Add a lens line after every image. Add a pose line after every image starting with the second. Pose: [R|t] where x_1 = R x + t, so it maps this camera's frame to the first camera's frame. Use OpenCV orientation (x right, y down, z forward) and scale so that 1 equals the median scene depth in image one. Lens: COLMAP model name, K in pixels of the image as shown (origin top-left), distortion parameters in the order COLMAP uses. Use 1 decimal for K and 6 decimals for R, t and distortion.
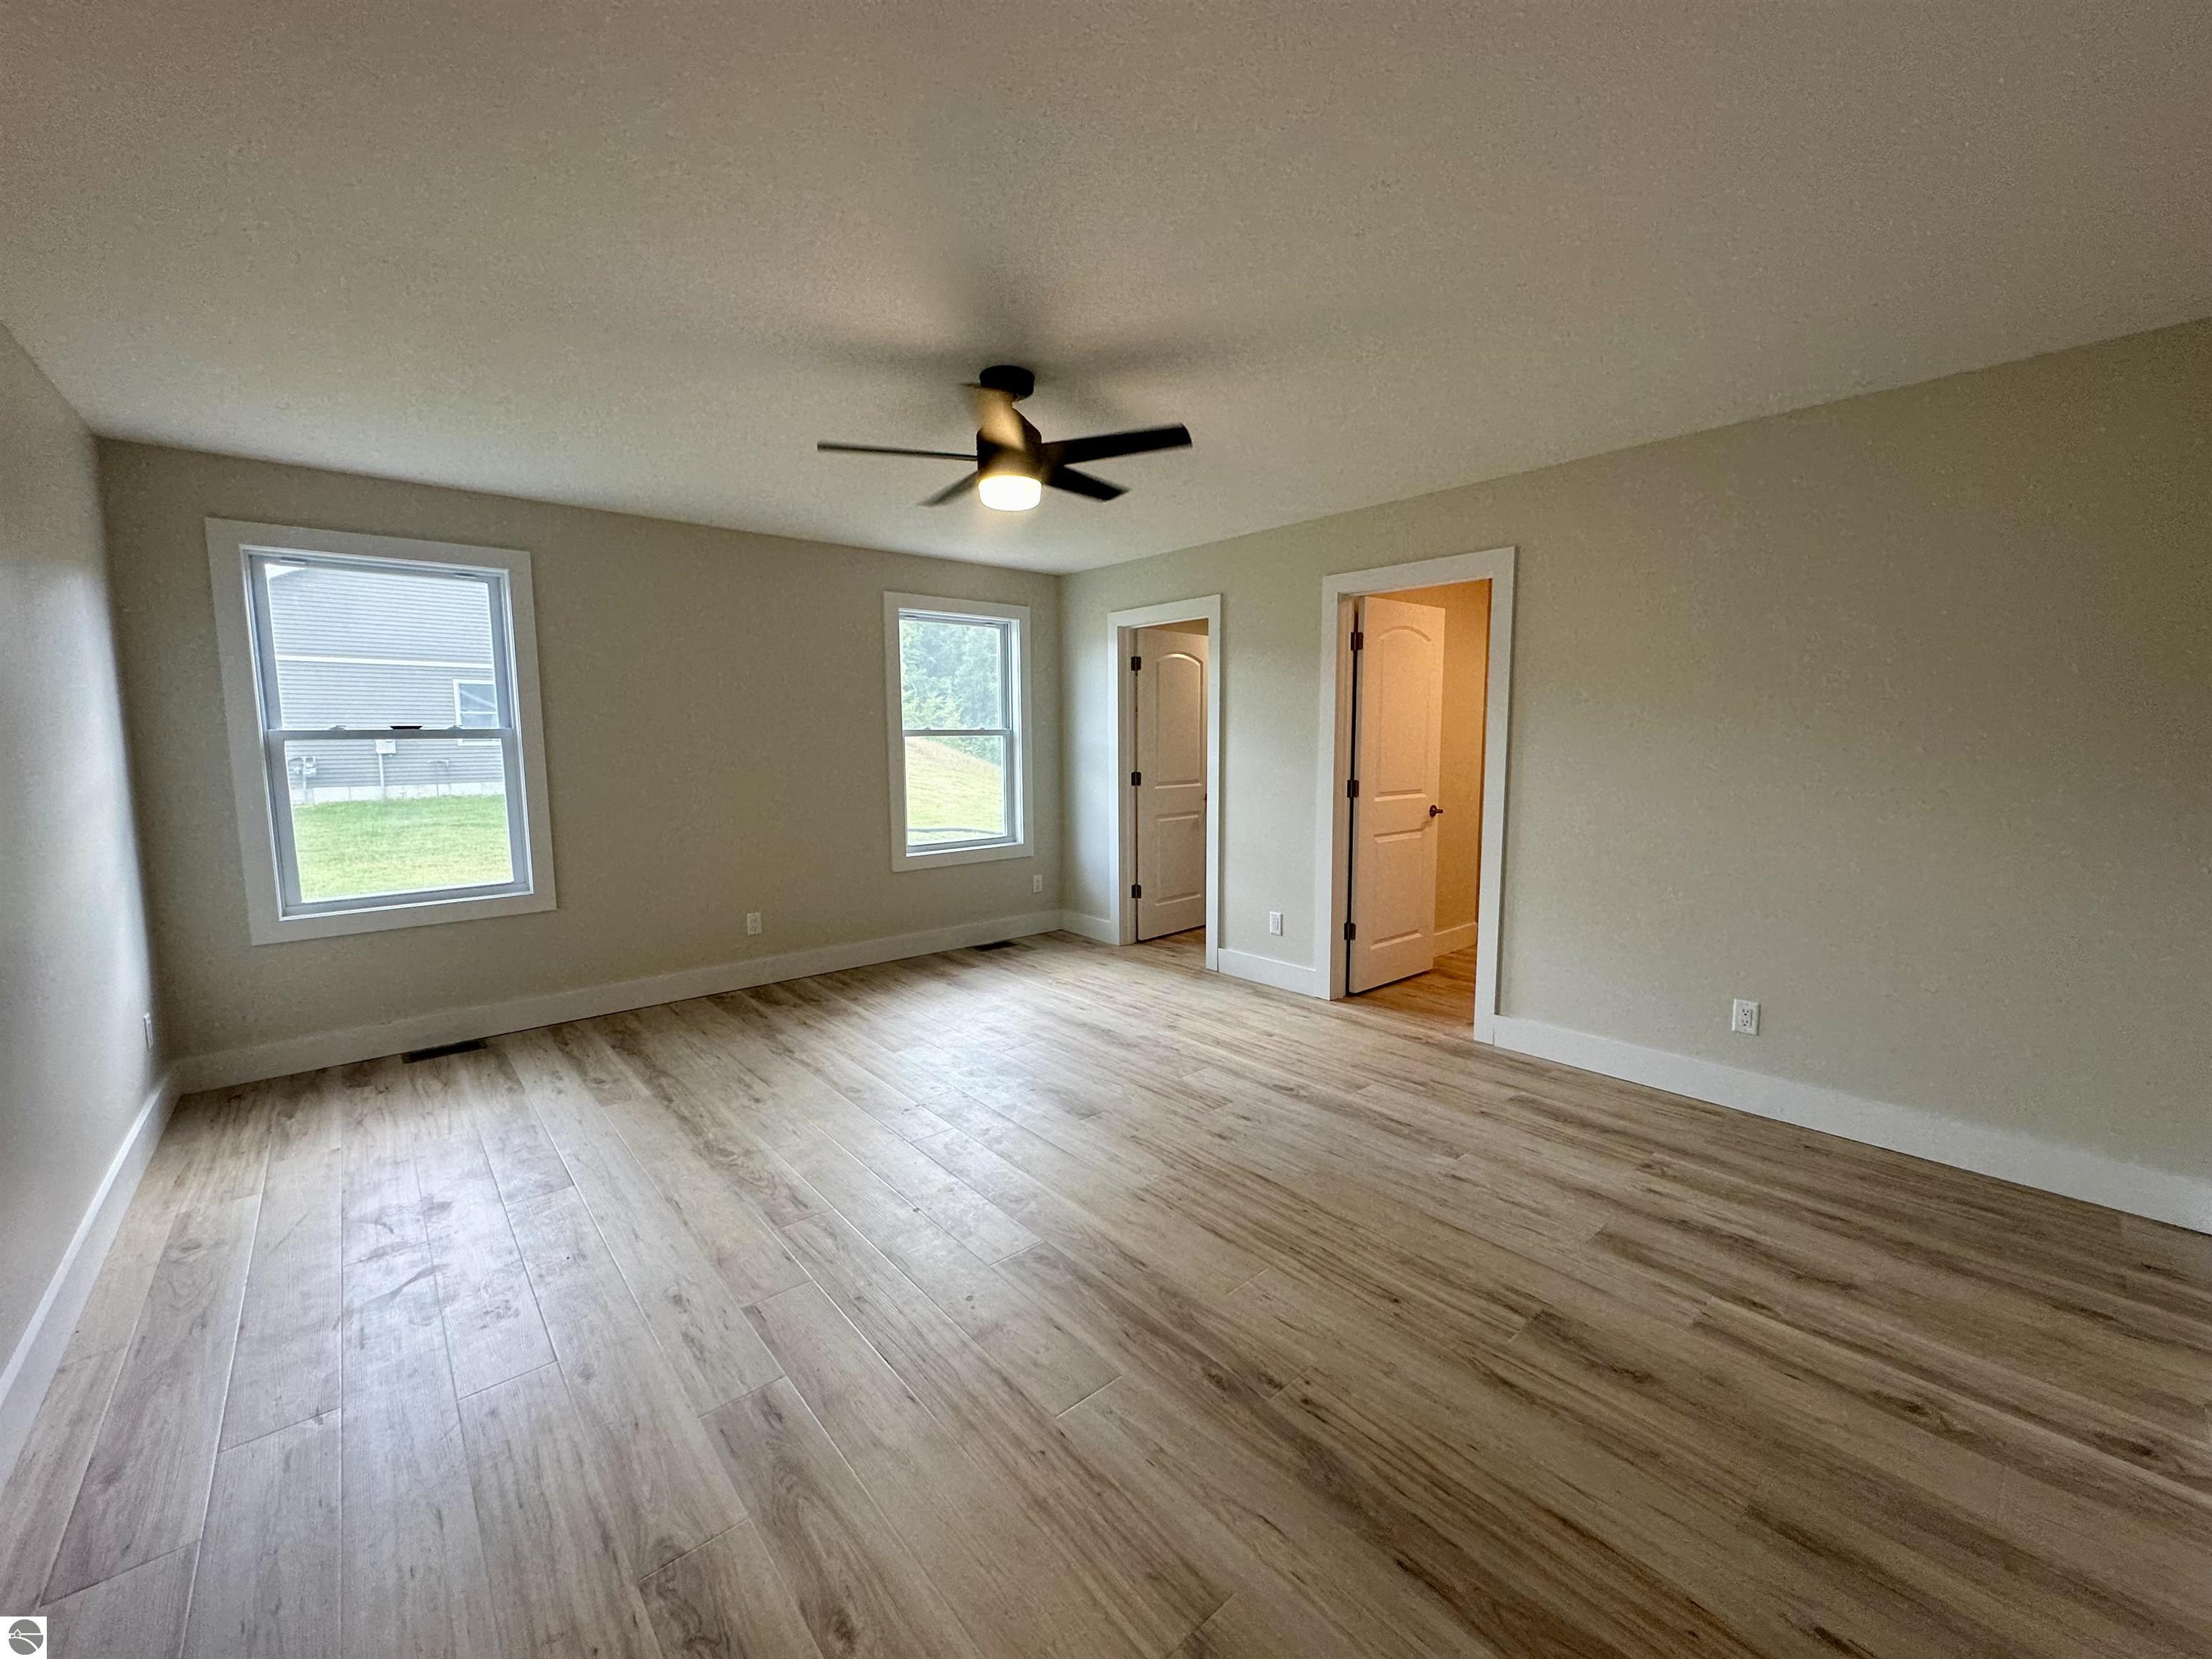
lens RADIAL K [[879.0, 0, 1099.0], [0, 879.0, 827.5], [0, 0, 1]] dist [-0.000728, 0.000002]
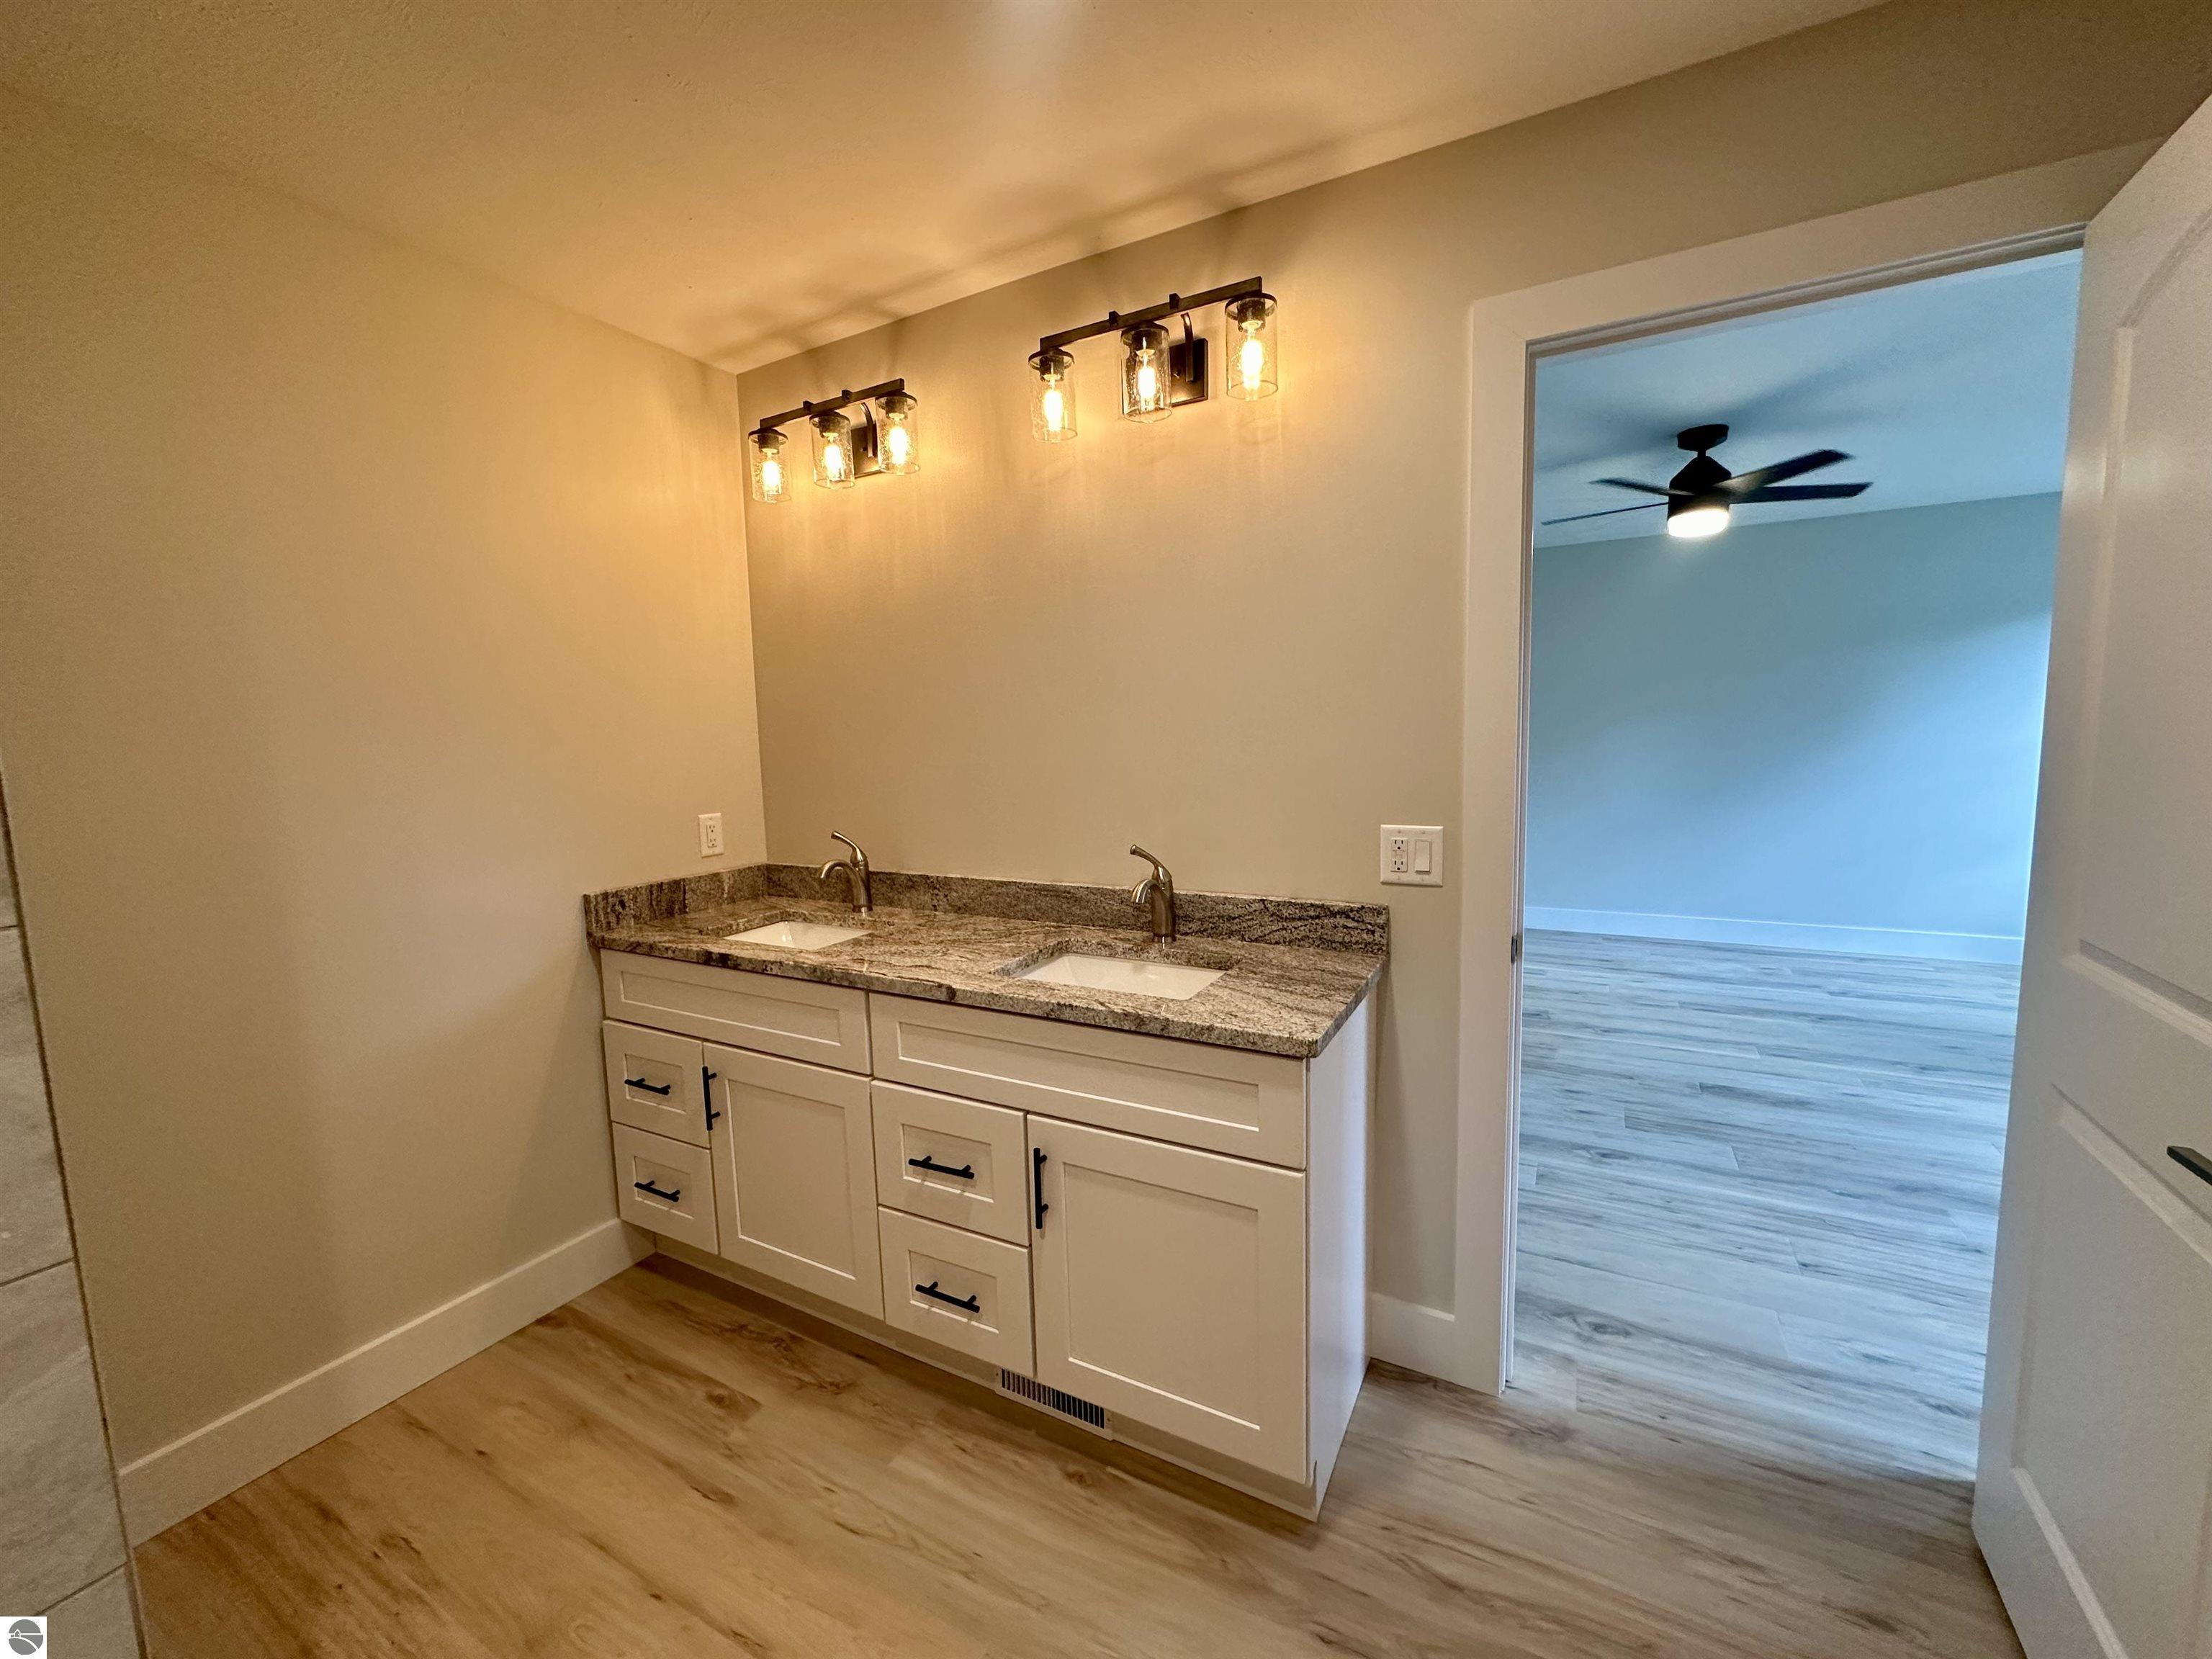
lens RADIAL K [[879.0, 0, 1099.0], [0, 879.0, 827.5], [0, 0, 1]] dist [-0.000728, 0.000002]
pose [[-0.936303, 0.072146, -0.343703, 0.838191], [-0.000455, 0.978422, 0.206618, -0.156024], [0.351193, 0.193613, -0.916066, 1.393332]]
